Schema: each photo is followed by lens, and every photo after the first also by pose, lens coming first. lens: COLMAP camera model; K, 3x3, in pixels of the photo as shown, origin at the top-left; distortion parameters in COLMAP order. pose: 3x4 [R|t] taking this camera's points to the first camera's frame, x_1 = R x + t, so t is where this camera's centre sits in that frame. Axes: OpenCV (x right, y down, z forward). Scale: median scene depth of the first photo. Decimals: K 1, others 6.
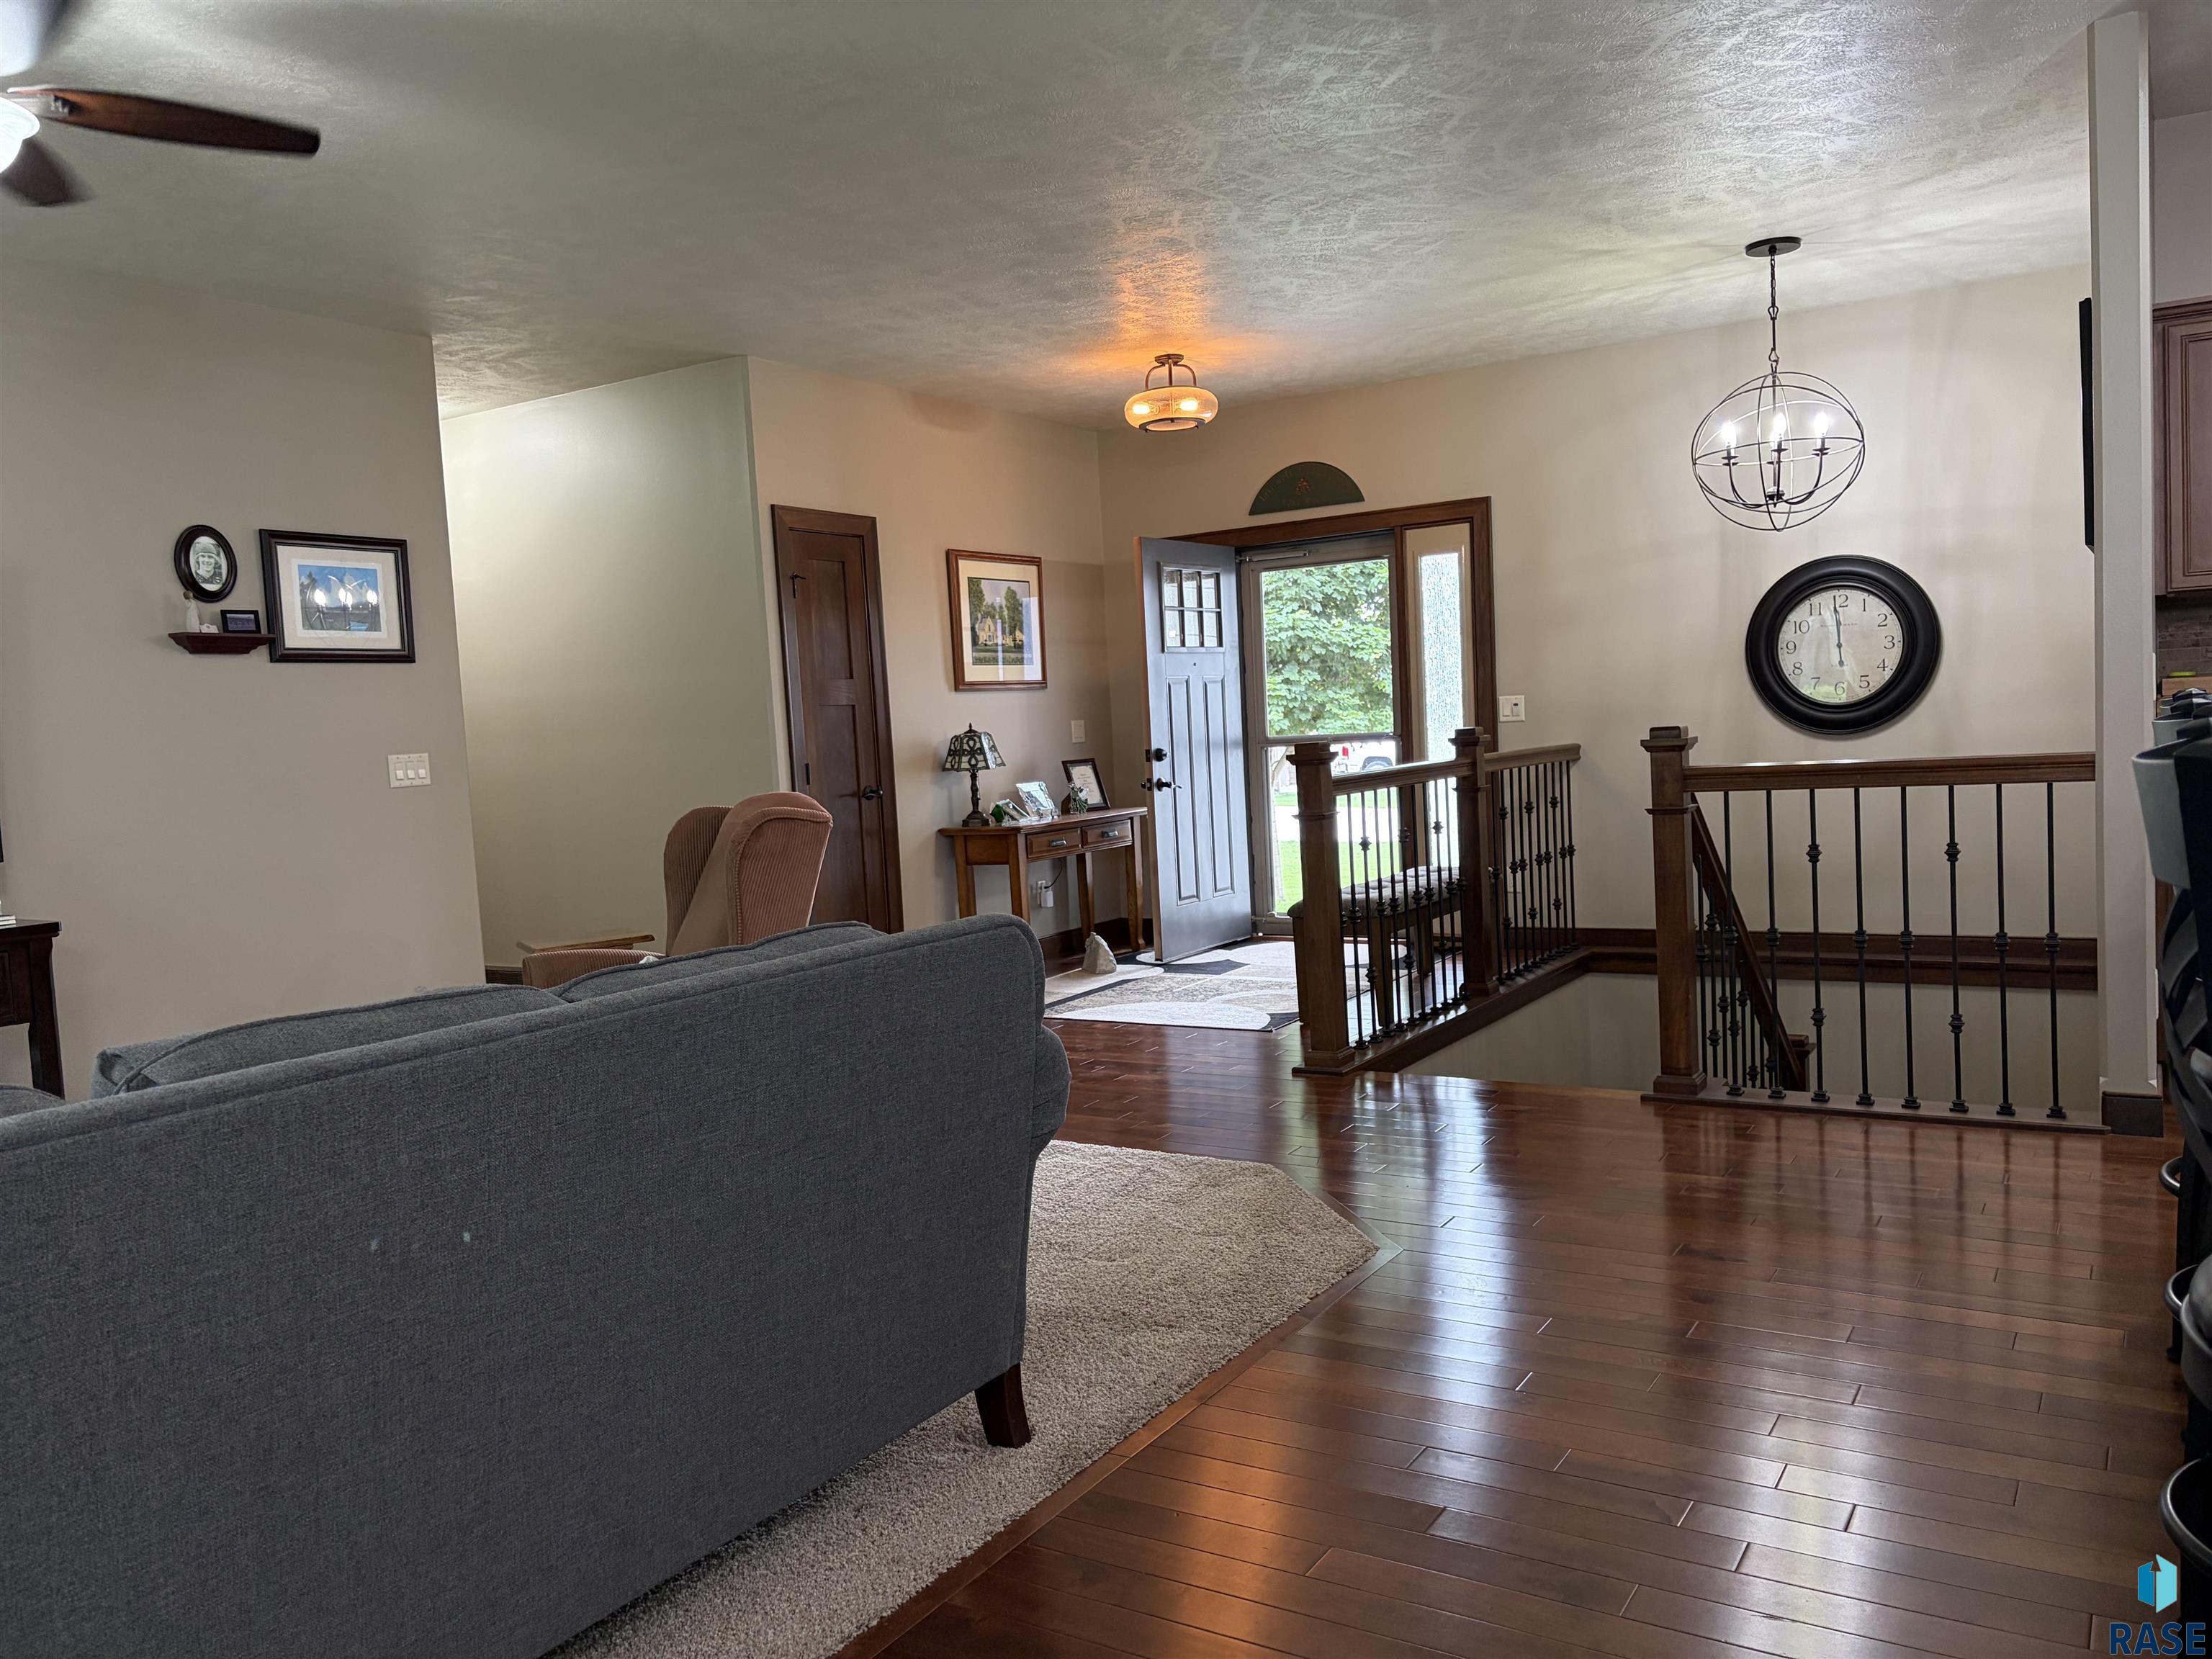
lens RADIAL K [[1684.0, 0, 1098.9], [0, 1684.0, 856.7], [0, 0, 1]] dist [0.095626, -0.118829]
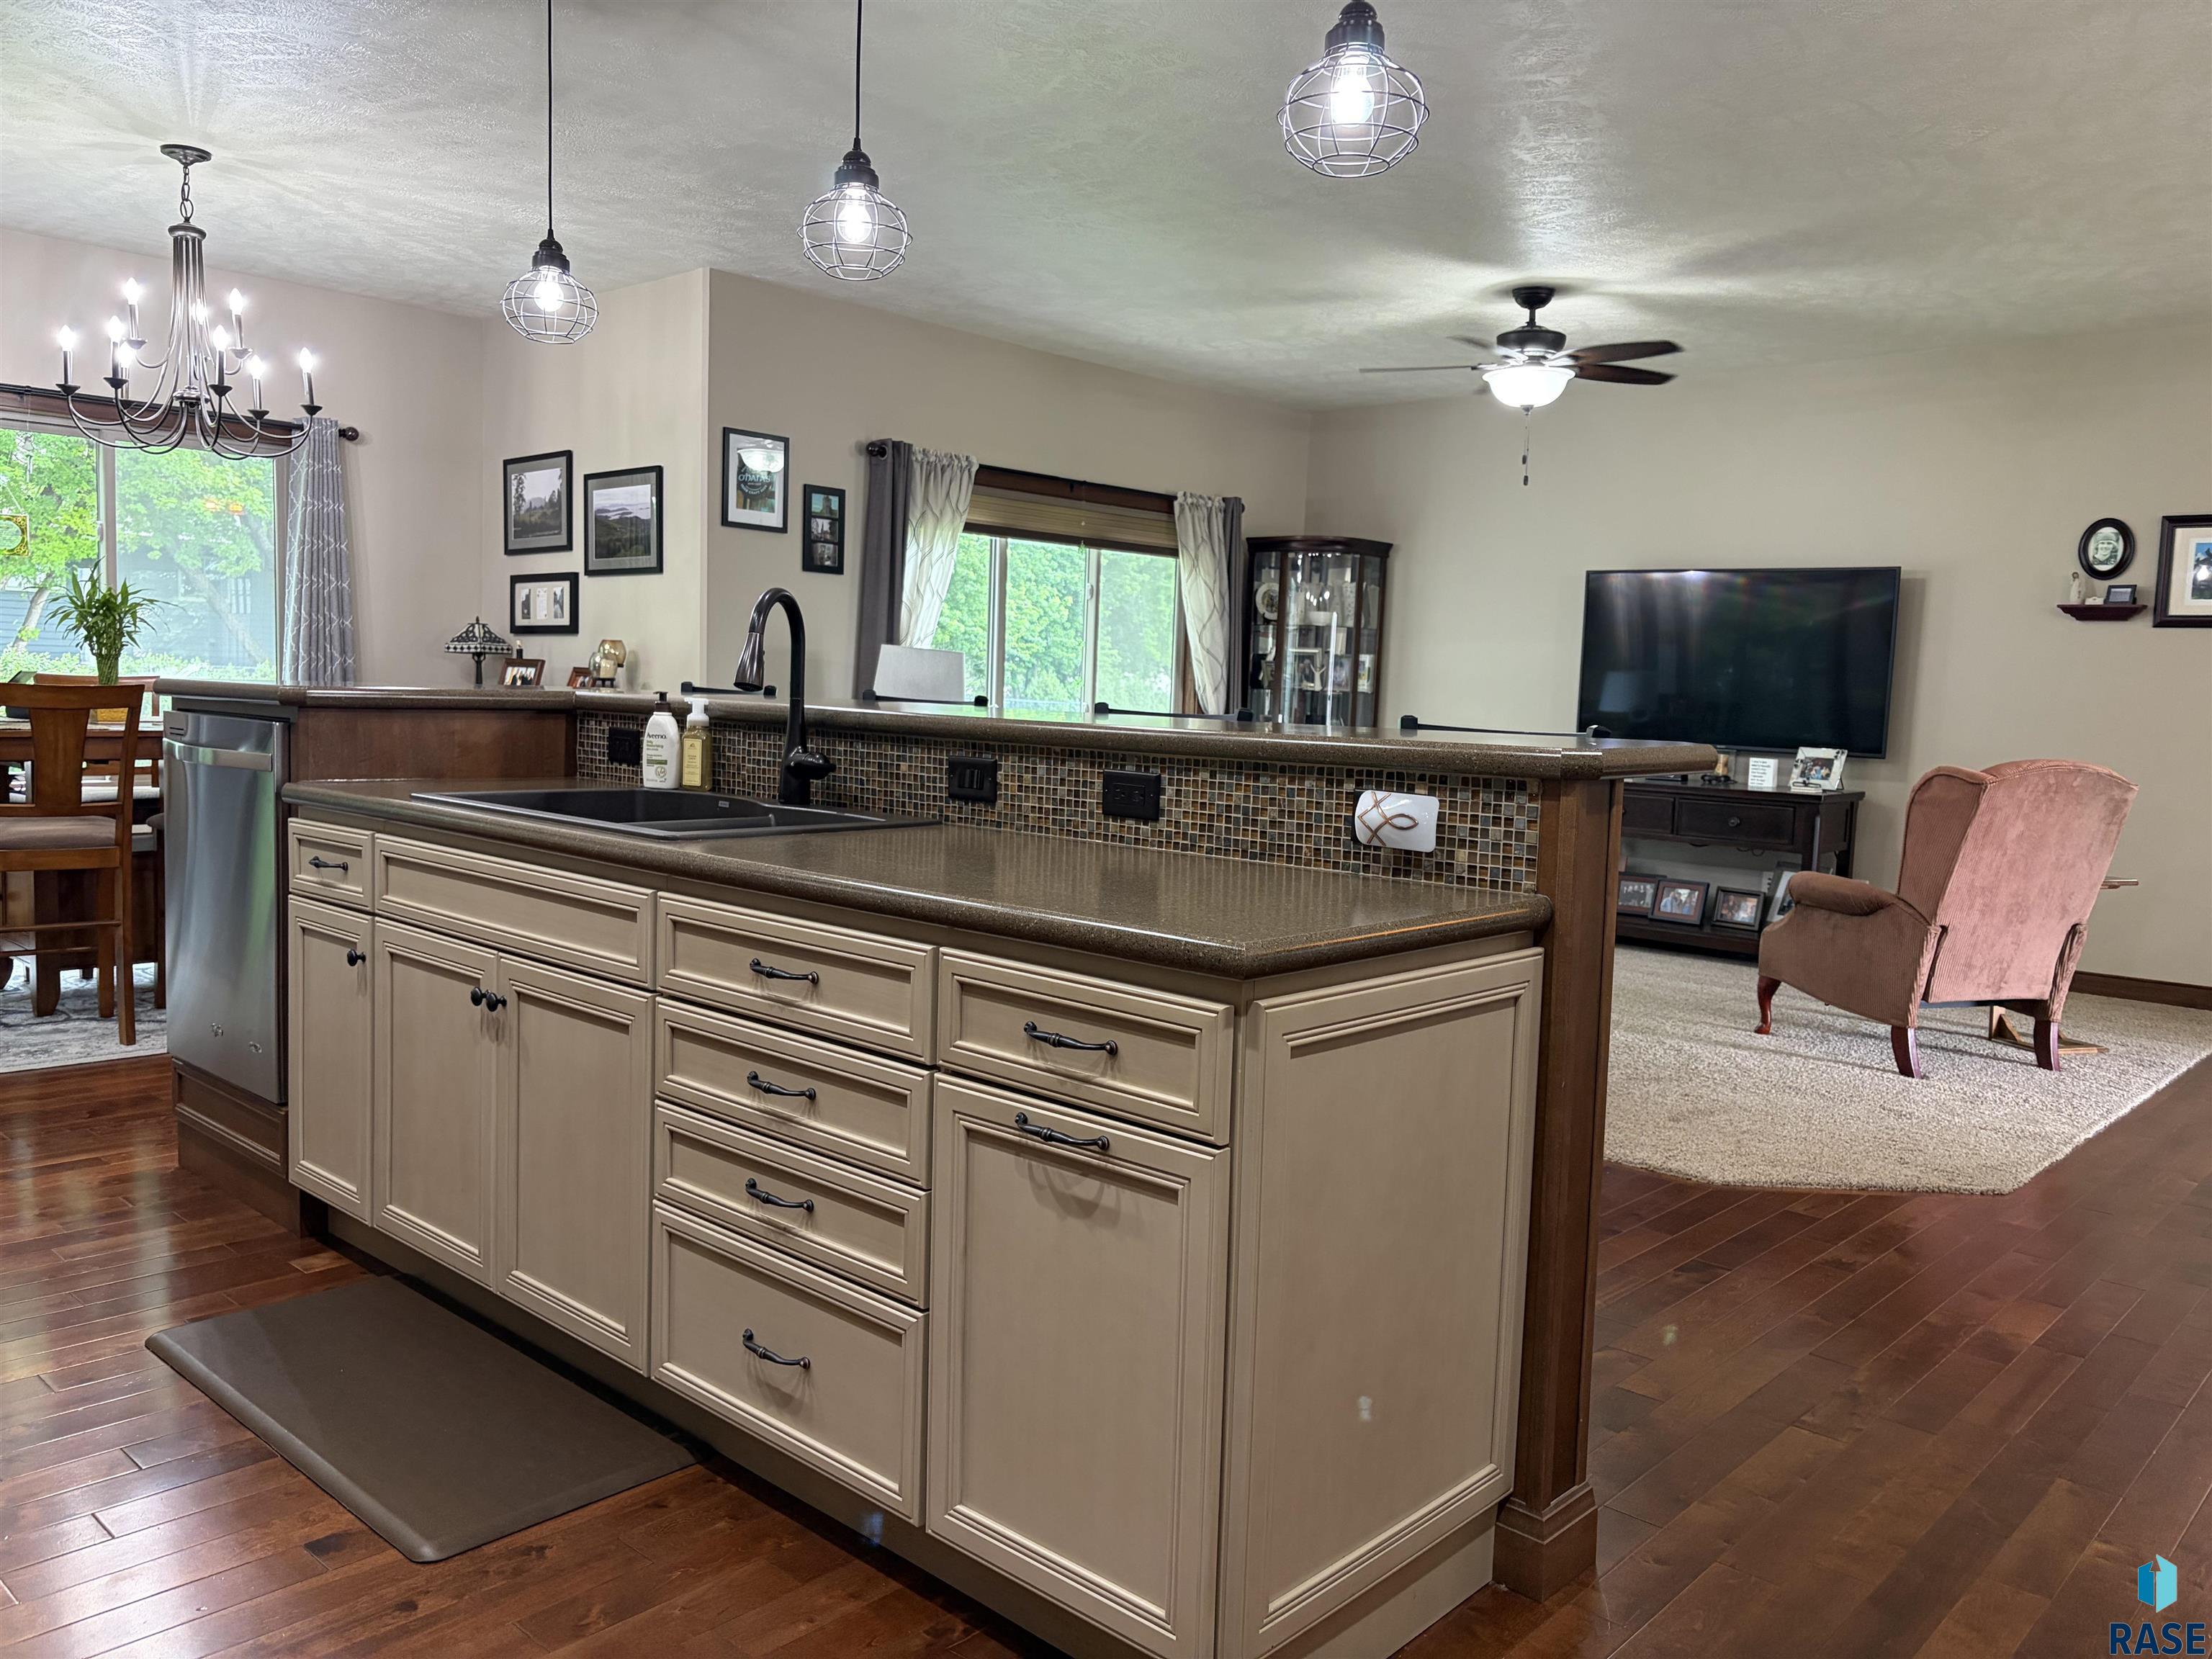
lens RADIAL K [[1684.0, 0, 1098.9], [0, 1684.0, 856.7], [0, 0, 1]] dist [0.095626, -0.118829]
pose [[-0.170065, 0.151048, -0.973788, 0.632721], [-0.103622, 0.979963, 0.170103, -0.063423], [0.979970, 0.129834, -0.151005, 0.359647]]
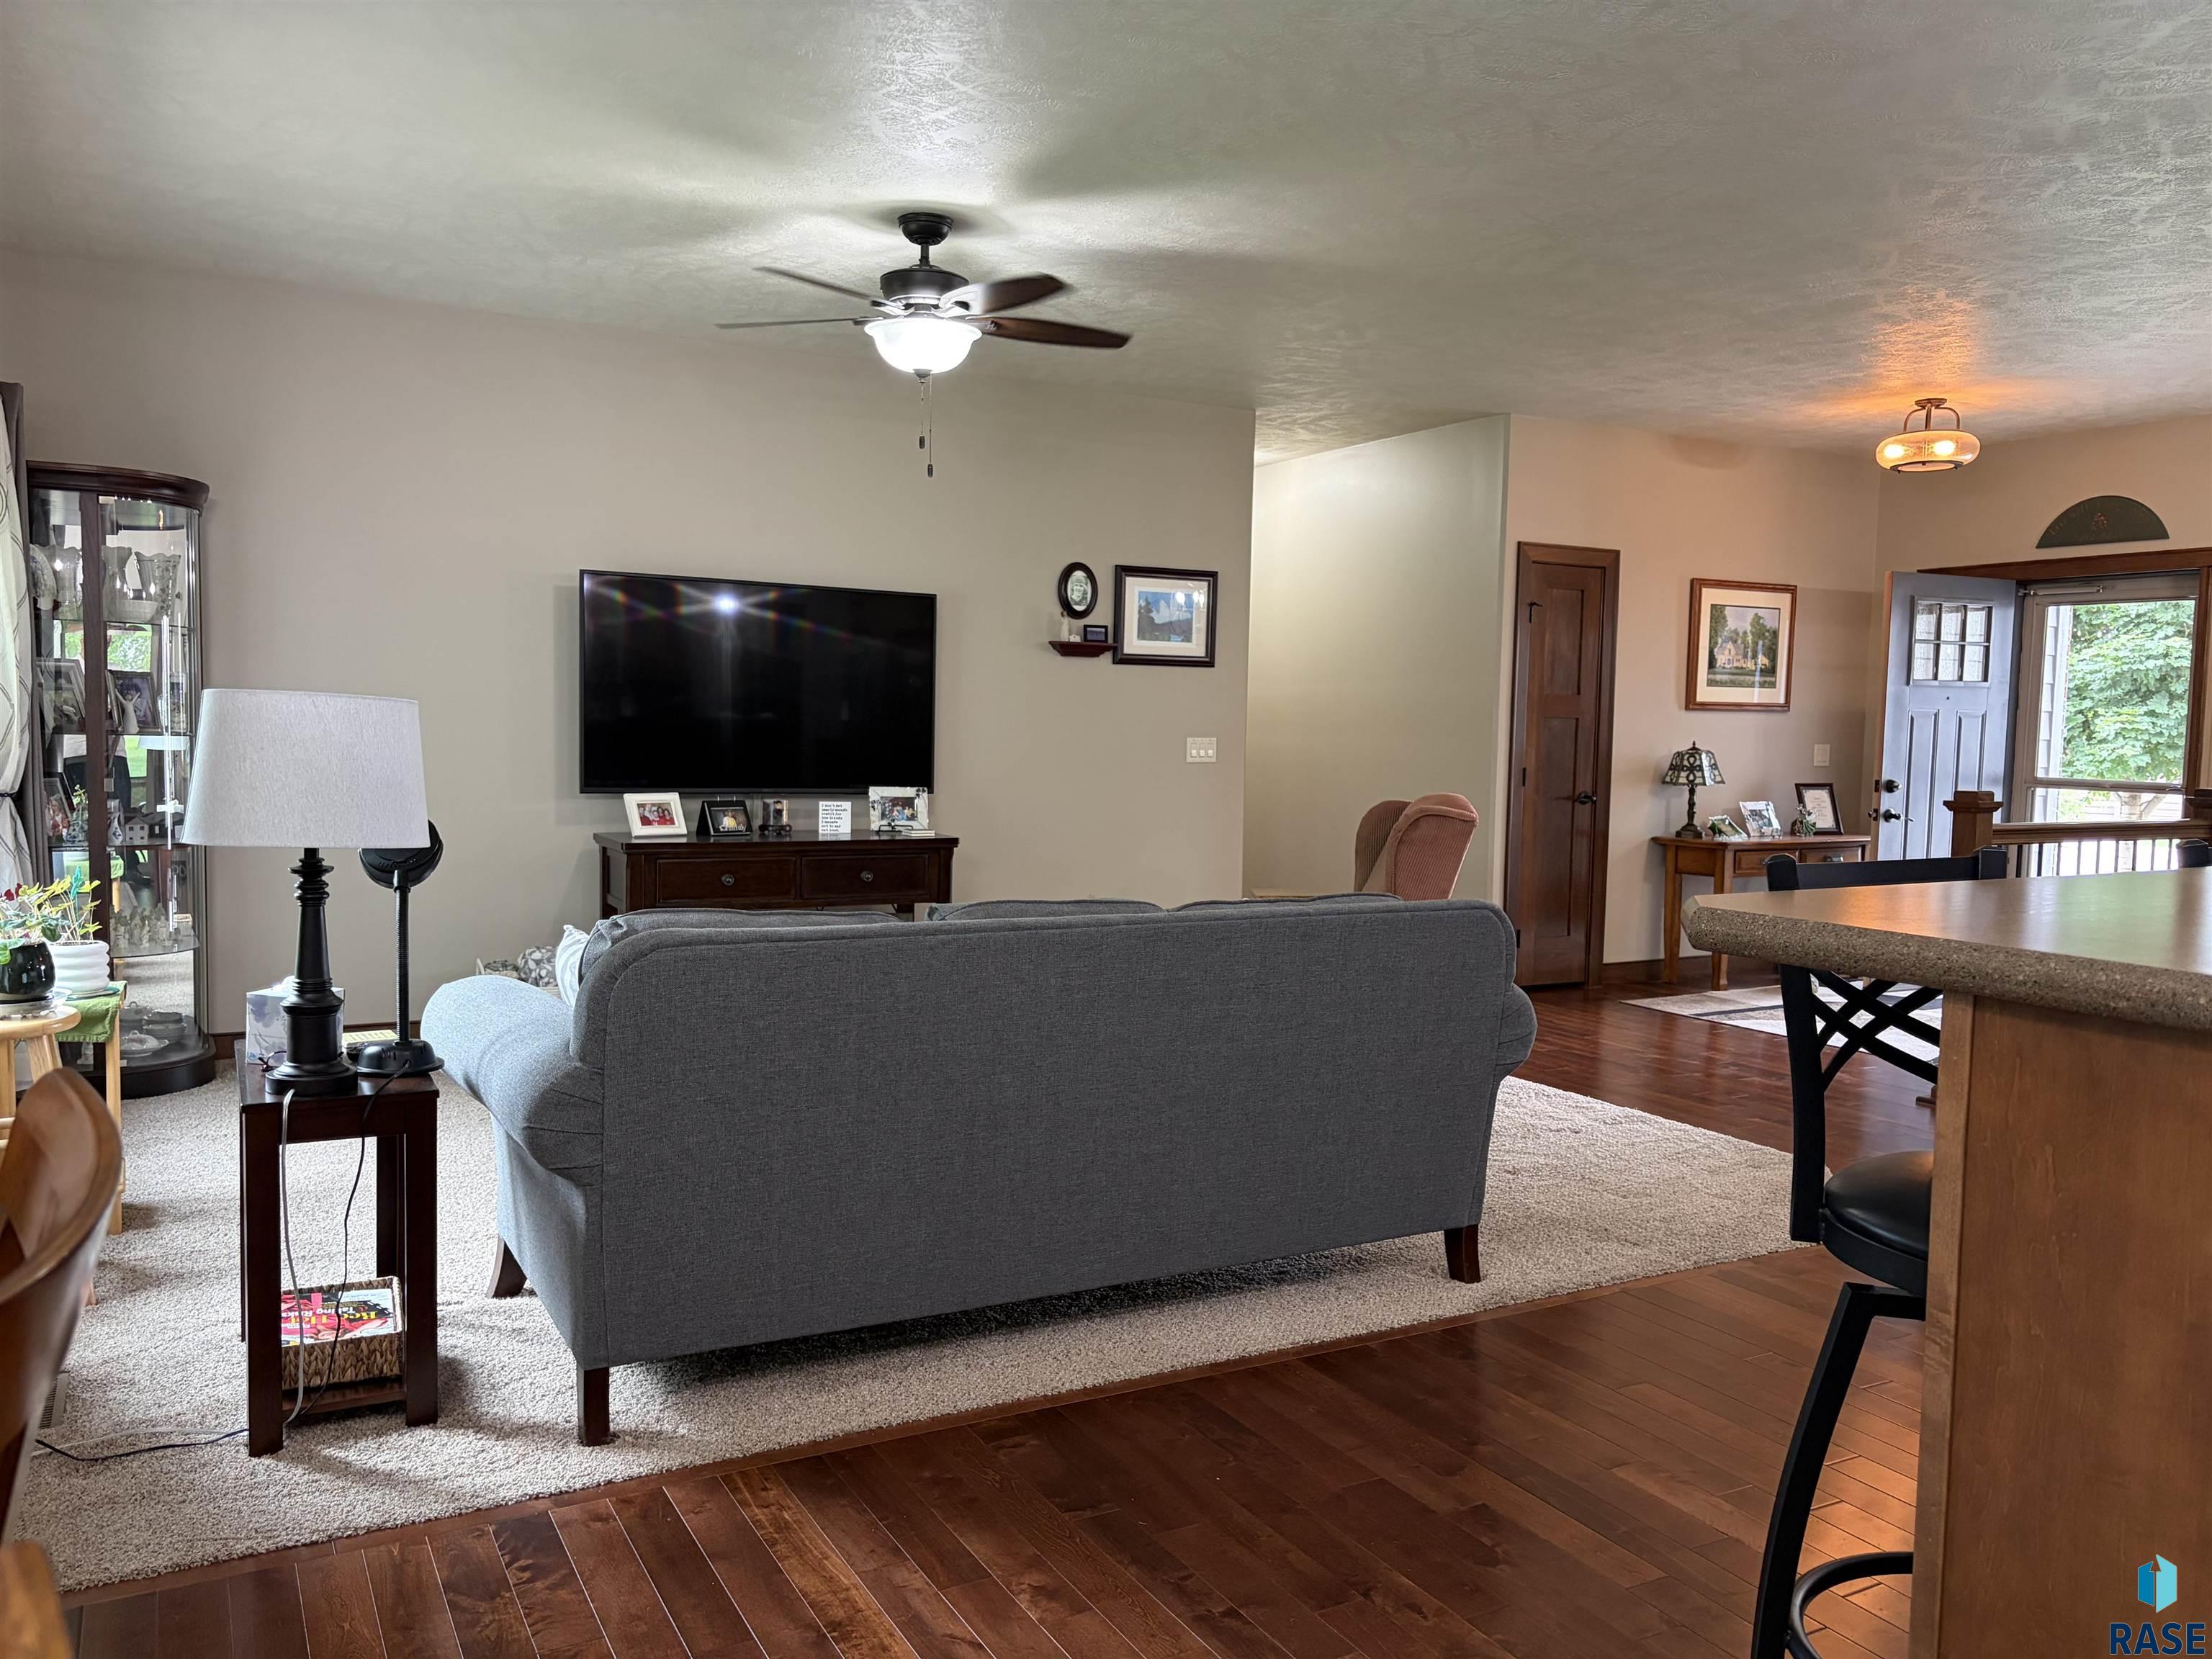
lens RADIAL K [[1684.0, 0, 1098.9], [0, 1684.0, 856.7], [0, 0, 1]] dist [0.095626, -0.118829]
pose [[0.878575, 0.108645, -0.465084, 0.107831], [-0.103780, 0.993943, 0.036141, -0.006709], [0.466193, 0.016514, 0.884529, -0.137168]]
